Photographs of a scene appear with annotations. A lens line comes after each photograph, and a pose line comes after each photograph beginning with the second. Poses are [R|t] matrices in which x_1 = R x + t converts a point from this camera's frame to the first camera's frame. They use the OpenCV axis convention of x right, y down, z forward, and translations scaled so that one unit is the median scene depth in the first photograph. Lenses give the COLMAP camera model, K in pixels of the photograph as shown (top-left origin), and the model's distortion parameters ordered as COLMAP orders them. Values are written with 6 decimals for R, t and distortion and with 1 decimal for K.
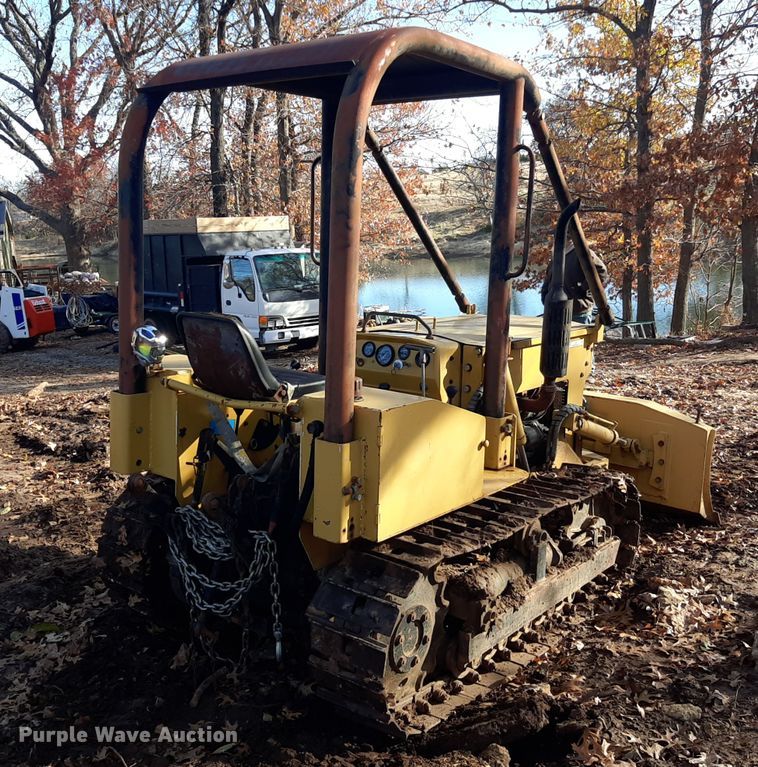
lens RADIAL K [[892.6, 0, 361.3], [0, 892.6, 339.3], [0, 0, 1]] dist [-0.001858, 0.000000]
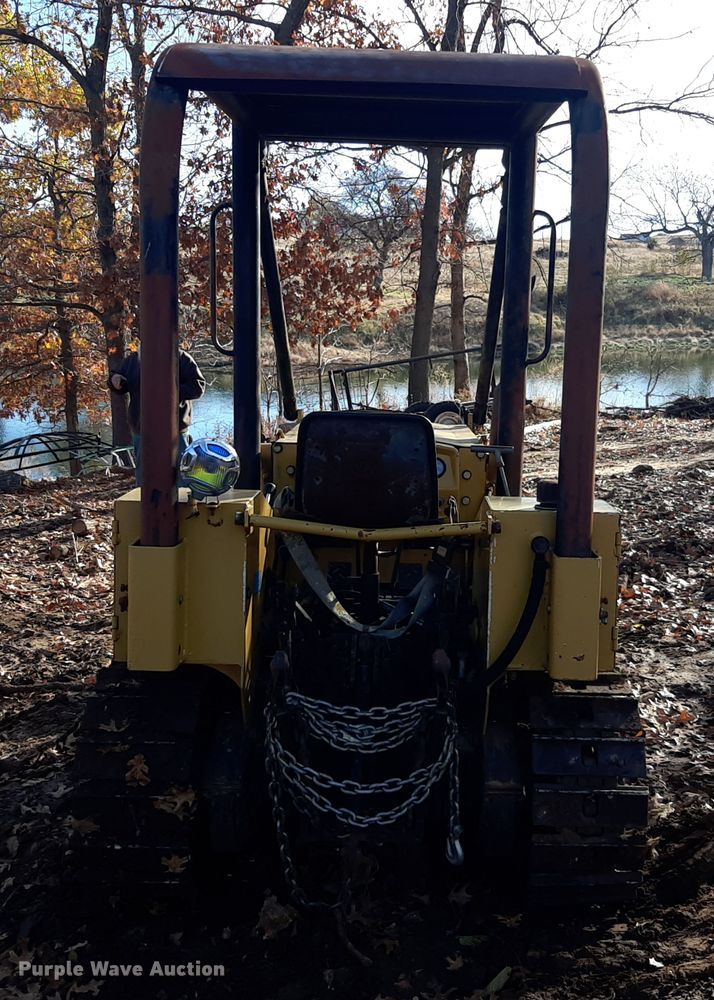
lens RADIAL K [[1125.6, 0, 426.6], [0, 1125.6, 477.6], [0, 0, 1]] dist [0.053266, 0.000000]
pose [[0.761903, -0.076180, 0.643196, -0.618732], [0.076226, 0.996704, 0.027755, 0.002200], [-0.643190, 0.027882, 0.765198, 0.234046]]
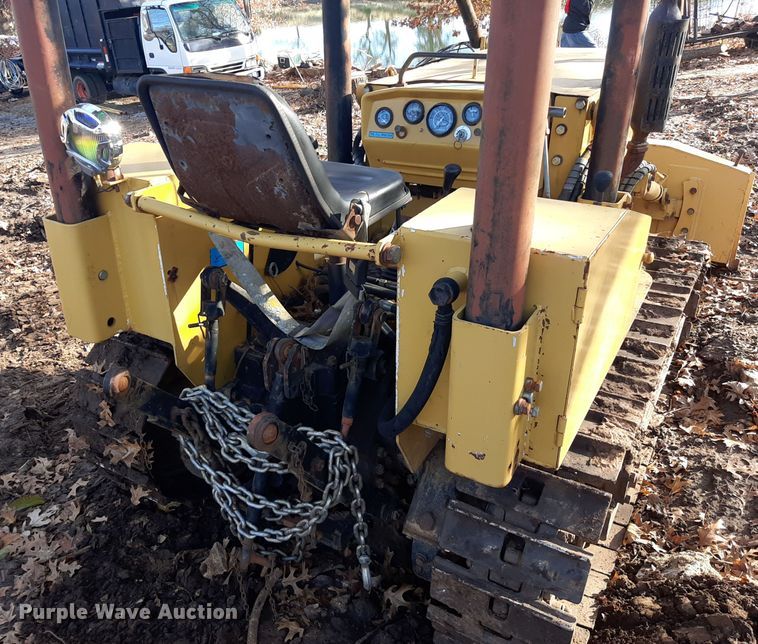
lens RADIAL K [[667.5, 0, 344.9], [0, 667.5, 324.9], [0, 0, 1]] dist [0.060740, -0.106896]
pose [[0.990560, -0.101943, 0.091639, -0.119916], [0.064062, 0.935304, 0.347998, -0.021184], [-0.121186, -0.338843, 0.933006, 0.499450]]
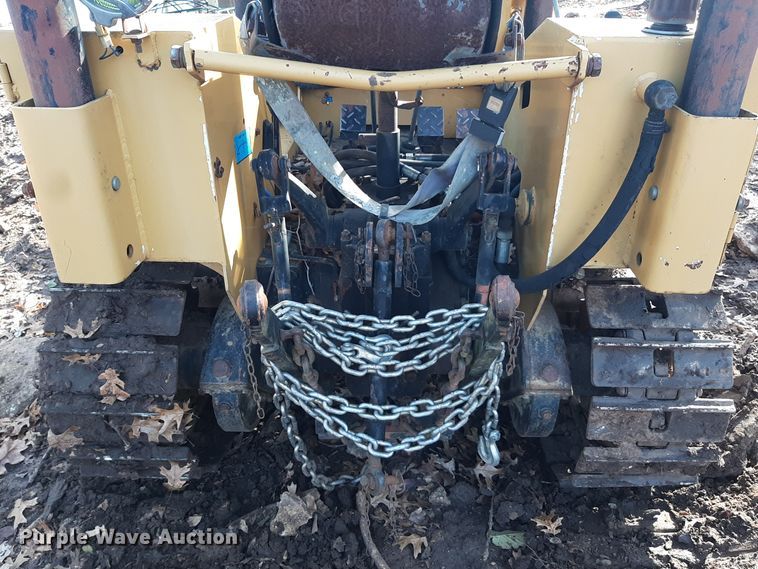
lens RADIAL K [[585.3, 0, 390.8], [0, 585.3, 282.9], [0, 0, 1]] dist [0.068112, -0.115884]
pose [[0.784771, -0.321668, 0.529778, -0.303691], [0.092192, 0.905850, 0.413444, 0.034591], [-0.612891, -0.275617, 0.740540, 0.655173]]
